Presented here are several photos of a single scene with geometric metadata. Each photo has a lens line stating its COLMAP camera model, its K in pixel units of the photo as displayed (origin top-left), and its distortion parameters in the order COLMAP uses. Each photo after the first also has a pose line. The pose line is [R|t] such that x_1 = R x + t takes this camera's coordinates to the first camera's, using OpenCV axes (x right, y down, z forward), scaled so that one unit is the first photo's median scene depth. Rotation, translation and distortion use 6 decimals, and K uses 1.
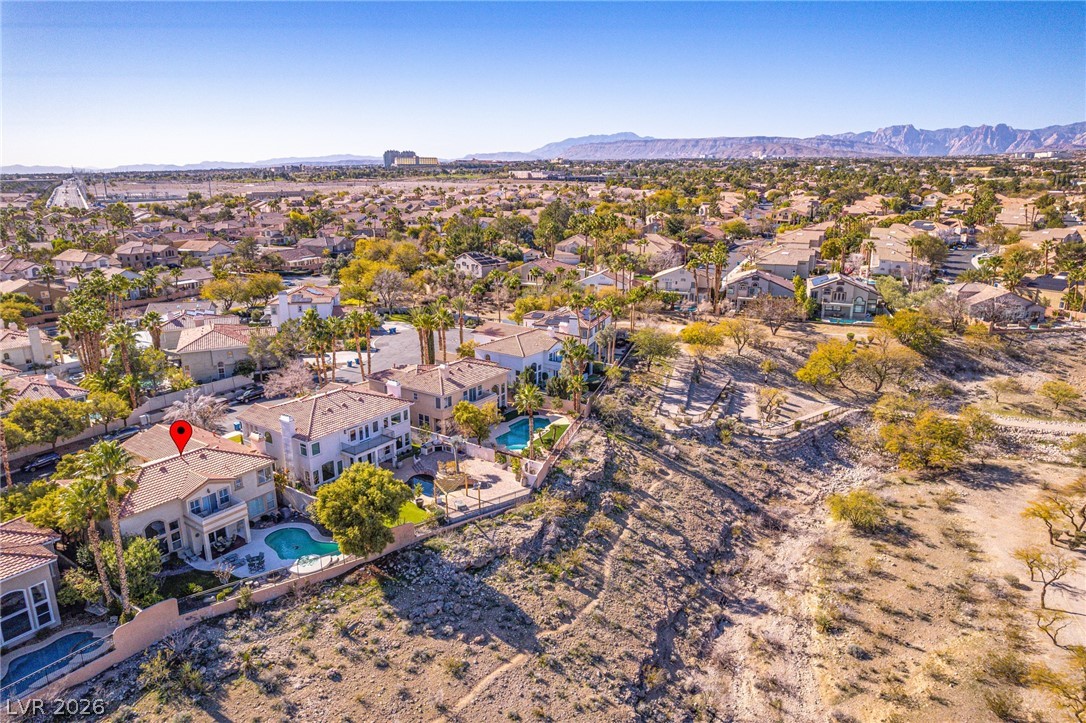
lens RADIAL K [[694.5, 0, 545.0], [0, 694.5, 366.0], [0, 0, 1]] dist [-0.071810, 0.065782]
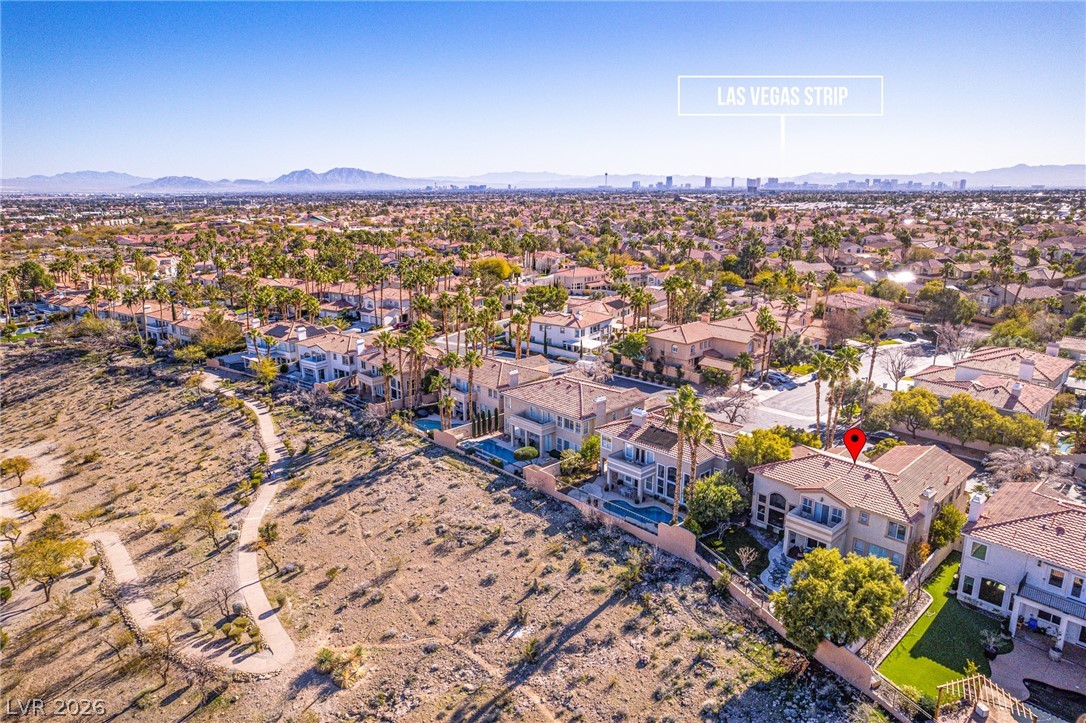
lens RADIAL K [[694.5, 0, 545.0], [0, 694.5, 366.0], [0, 0, 1]] dist [-0.071810, 0.065782]
pose [[-0.208451, 0.262848, -0.942050, 0.438423], [-0.263141, 0.912619, 0.312862, -0.183340], [0.941969, 0.313109, -0.121071, 0.629466]]
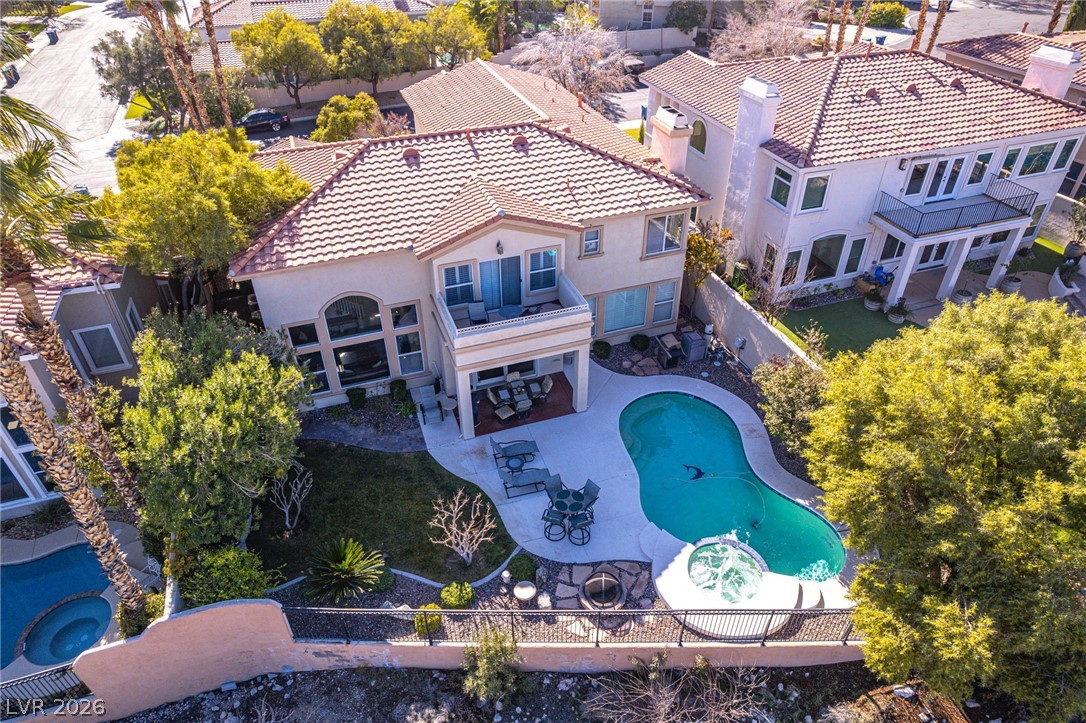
lens RADIAL K [[694.5, 0, 545.0], [0, 694.5, 366.0], [0, 0, 1]] dist [-0.071810, 0.065782]
pose [[0.812854, 0.349155, -0.466217, -0.269909], [-0.156213, 0.901775, 0.402989, 0.086441], [0.561129, -0.254742, 0.787554, 0.670399]]
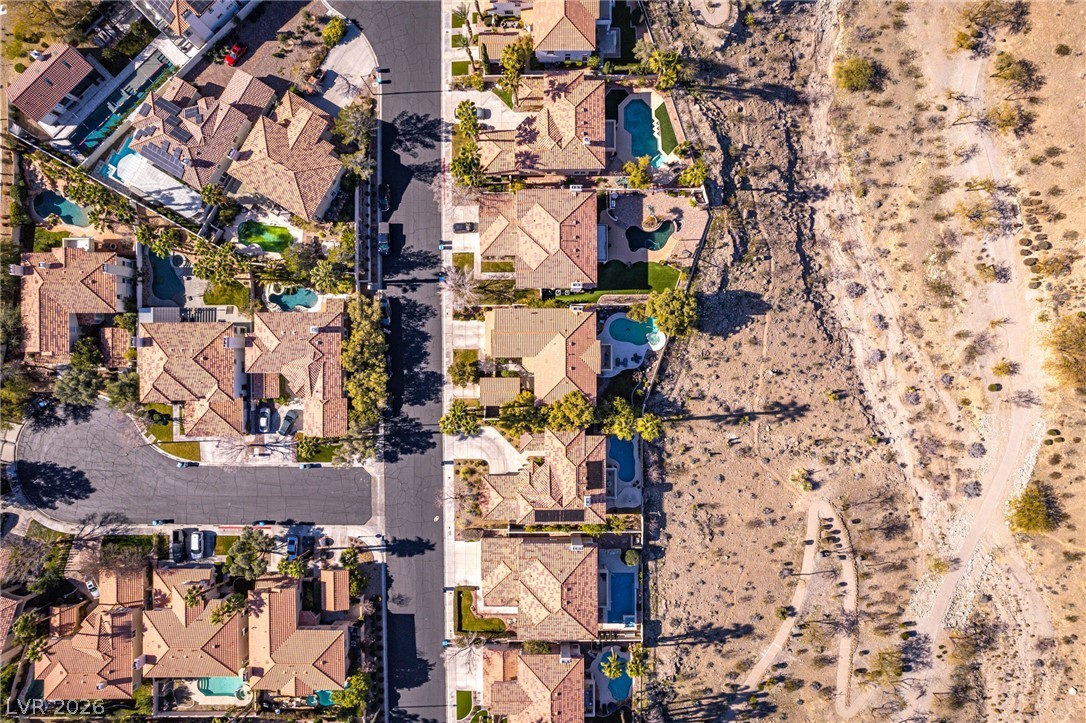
lens RADIAL K [[694.5, 0, 545.0], [0, 694.5, 366.0], [0, 0, 1]] dist [-0.071810, 0.065782]
pose [[0.819711, -0.572774, -0.001753, -0.568358], [0.154820, 0.218619, 0.963450, -1.436066], [-0.551456, -0.790022, 0.267881, 0.535489]]
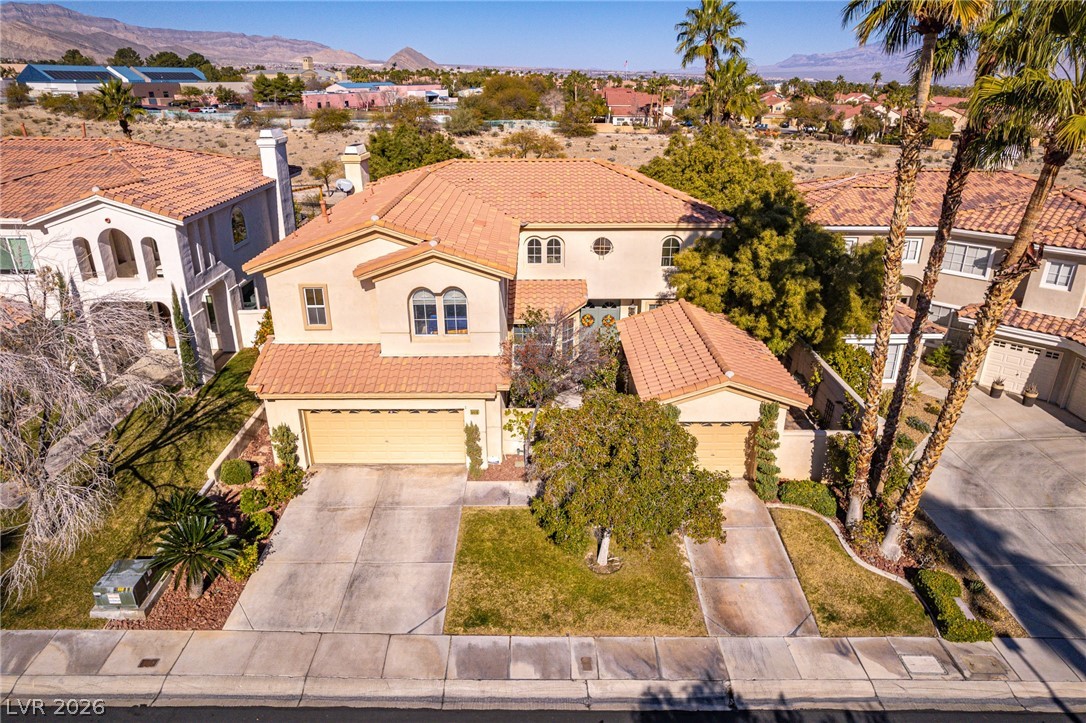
lens RADIAL K [[694.5, 0, 545.0], [0, 694.5, 366.0], [0, 0, 1]] dist [-0.071810, 0.065782]
pose [[-0.577849, -0.316885, 0.752114, -0.896610], [0.223592, 0.824821, 0.519304, 0.013846], [-0.784919, 0.468246, -0.405769, 1.186213]]
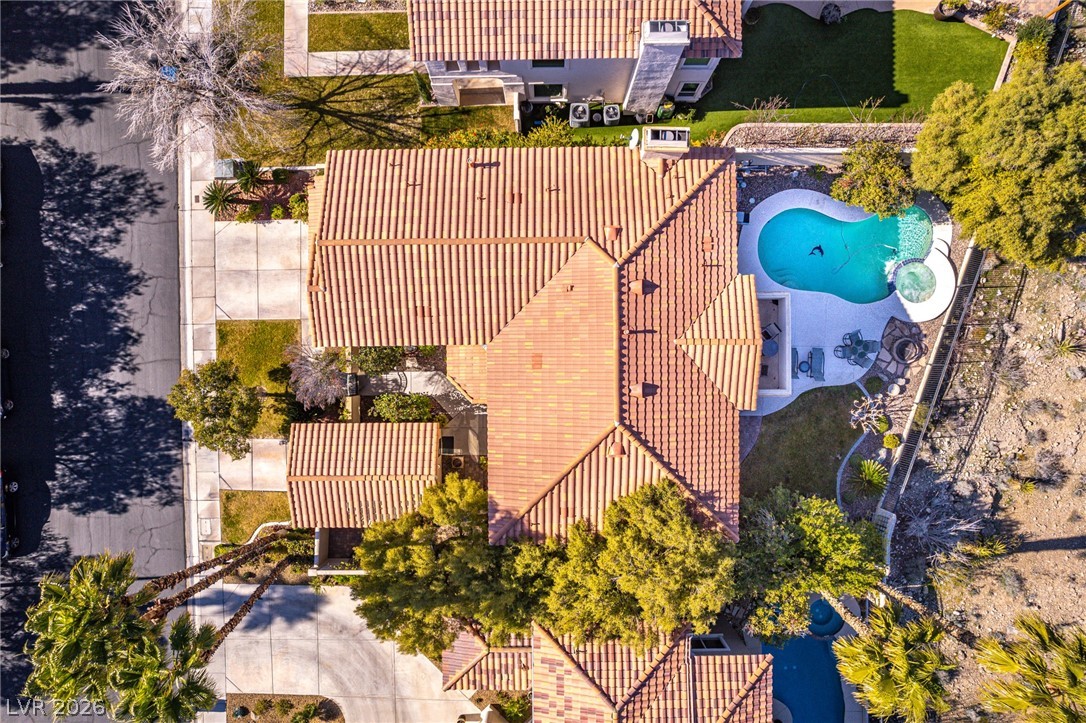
lens RADIAL K [[694.5, 0, 545.0], [0, 694.5, 366.0], [0, 0, 1]] dist [-0.071810, 0.065782]
pose [[0.816947, -0.576671, -0.006973, -0.556880], [0.159233, 0.213926, 0.963785, -0.241435], [-0.554295, -0.788471, 0.266591, 0.870212]]
